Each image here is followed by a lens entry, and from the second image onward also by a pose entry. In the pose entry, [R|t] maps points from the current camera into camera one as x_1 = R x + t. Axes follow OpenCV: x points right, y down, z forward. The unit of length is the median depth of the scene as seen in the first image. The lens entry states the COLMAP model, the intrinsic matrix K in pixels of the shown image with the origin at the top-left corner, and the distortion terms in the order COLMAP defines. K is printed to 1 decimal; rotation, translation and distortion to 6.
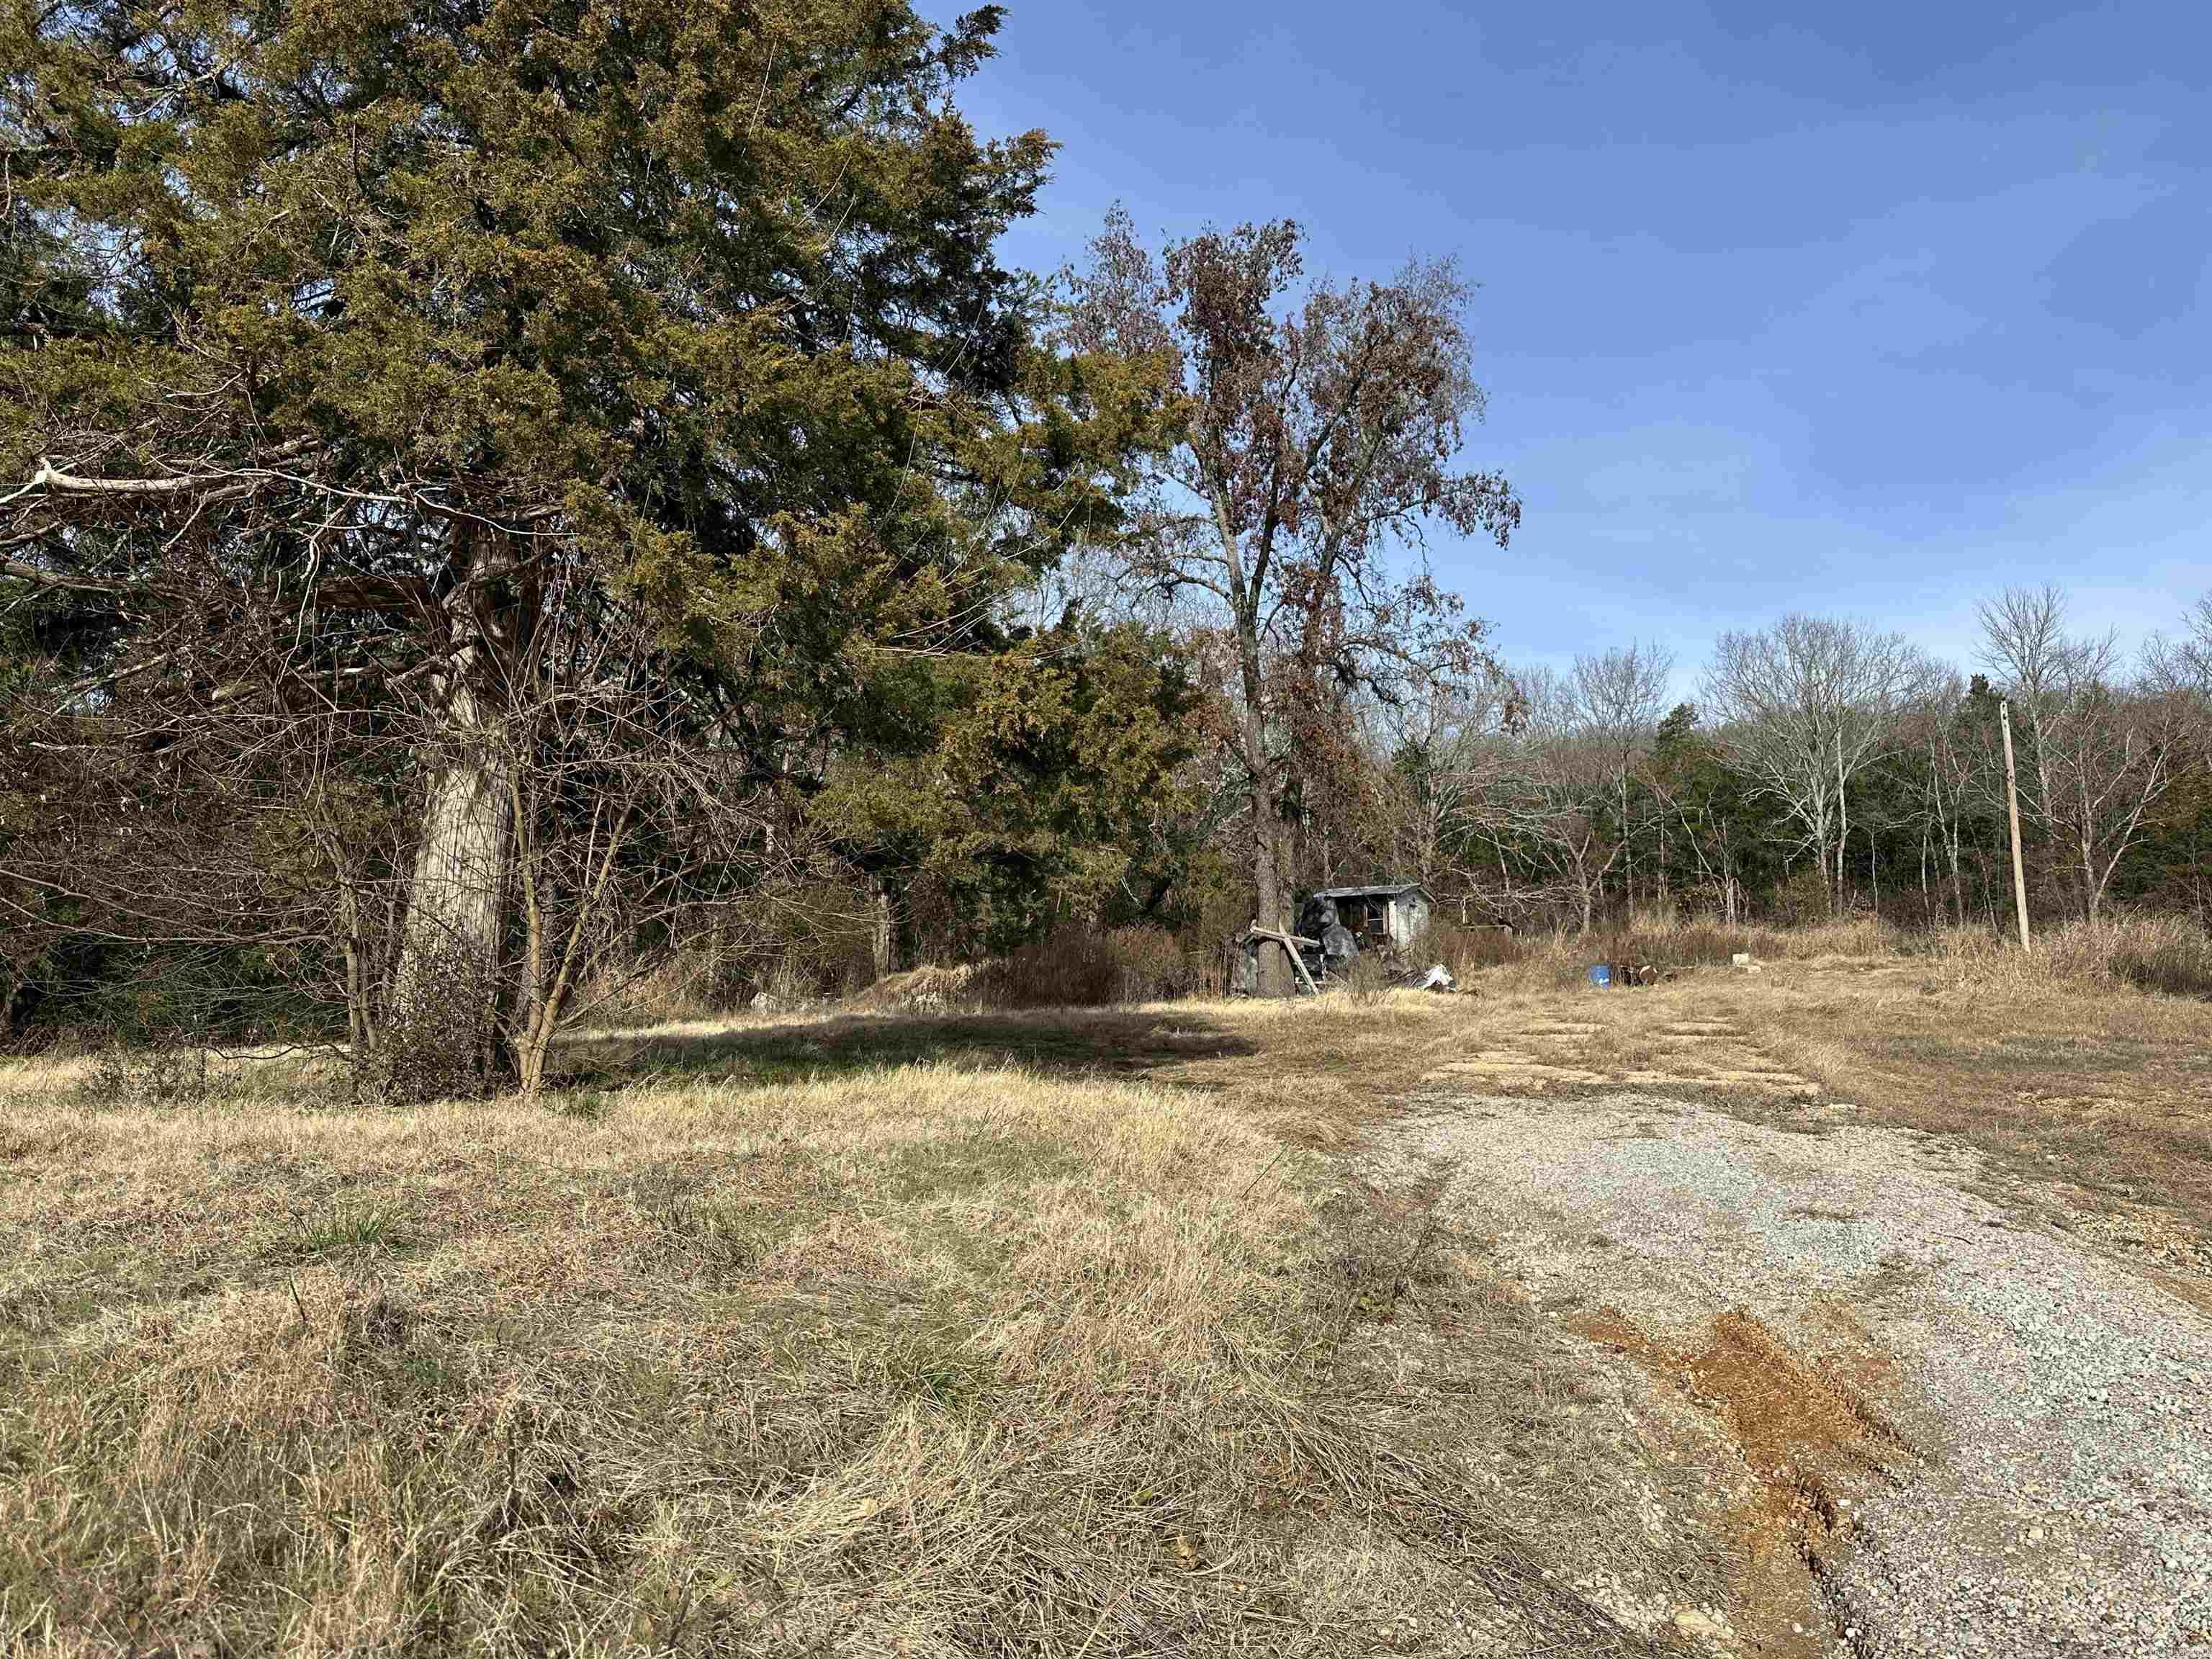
lens RADIAL K [[1532.1, 0, 1093.7], [0, 1532.1, 843.2], [0, 0, 1]] dist [0.060021, -0.079288]
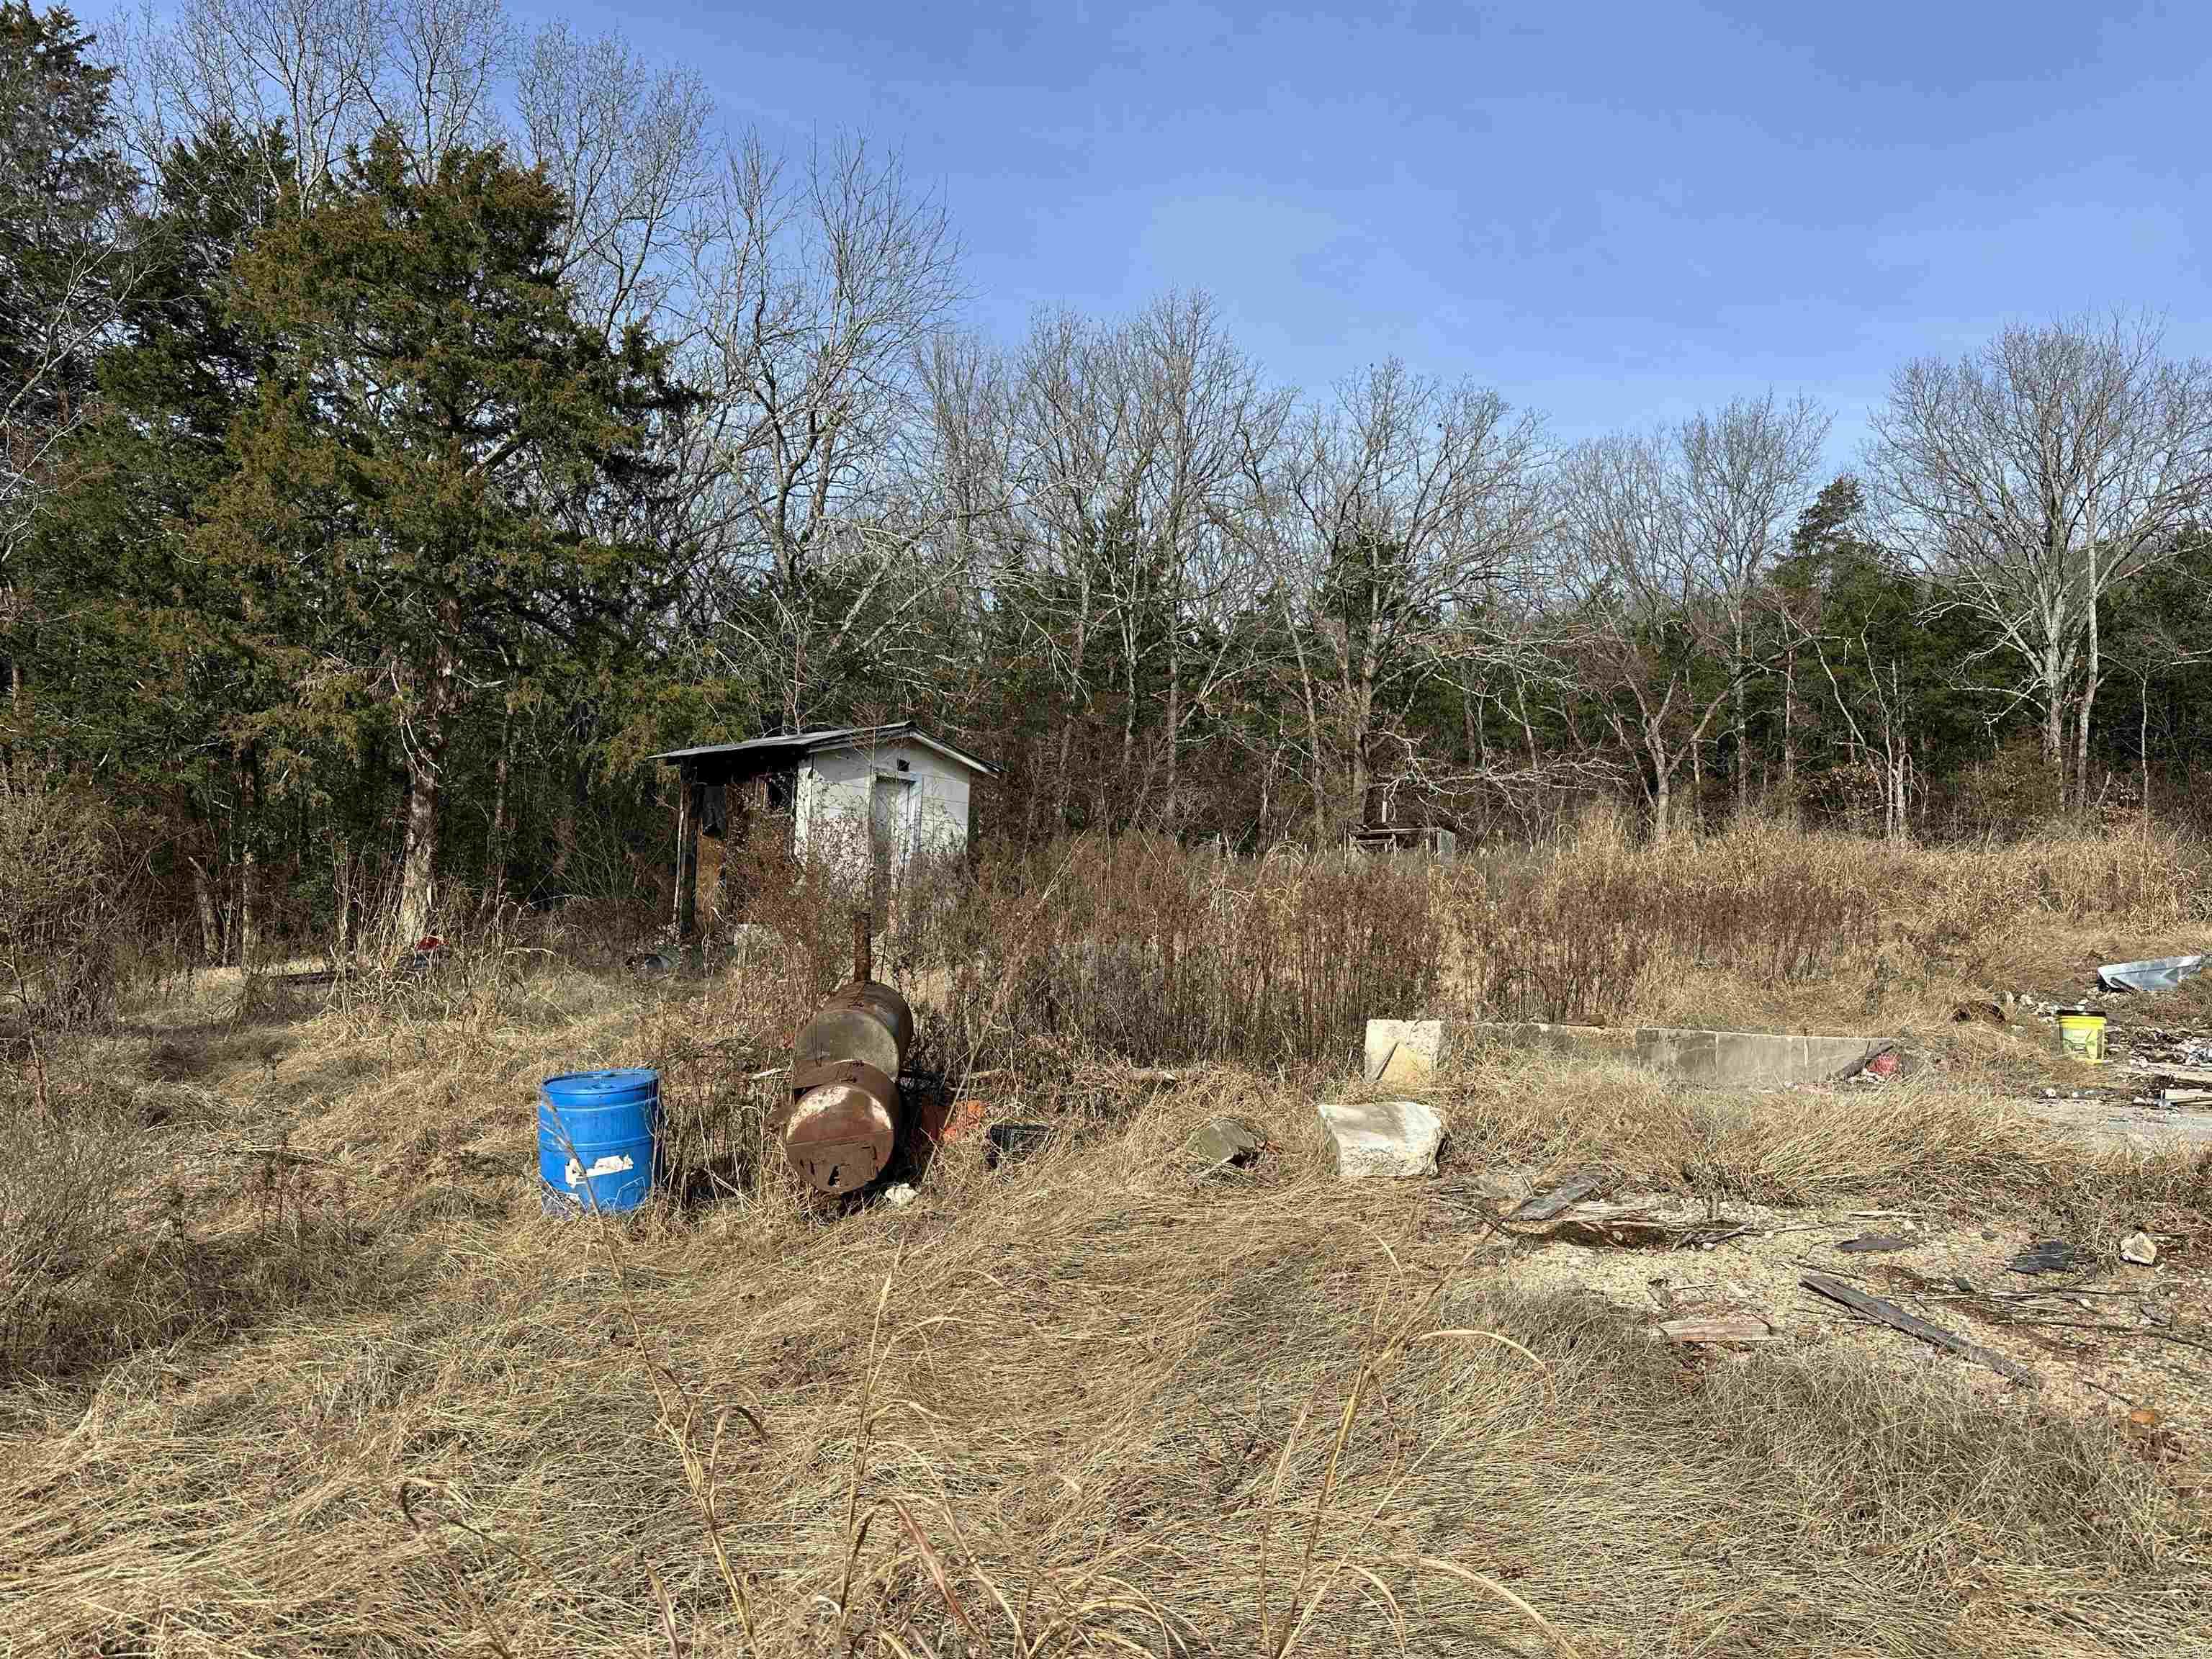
lens RADIAL K [[1532.1, 0, 1119.9], [0, 1532.1, 846.7], [0, 0, 1]] dist [0.060021, -0.079288]
pose [[0.993940, 0.012828, -0.109169, 0.190387], [-0.005145, 0.997507, 0.070373, 0.018923], [0.109799, -0.069385, 0.991529, 0.387639]]
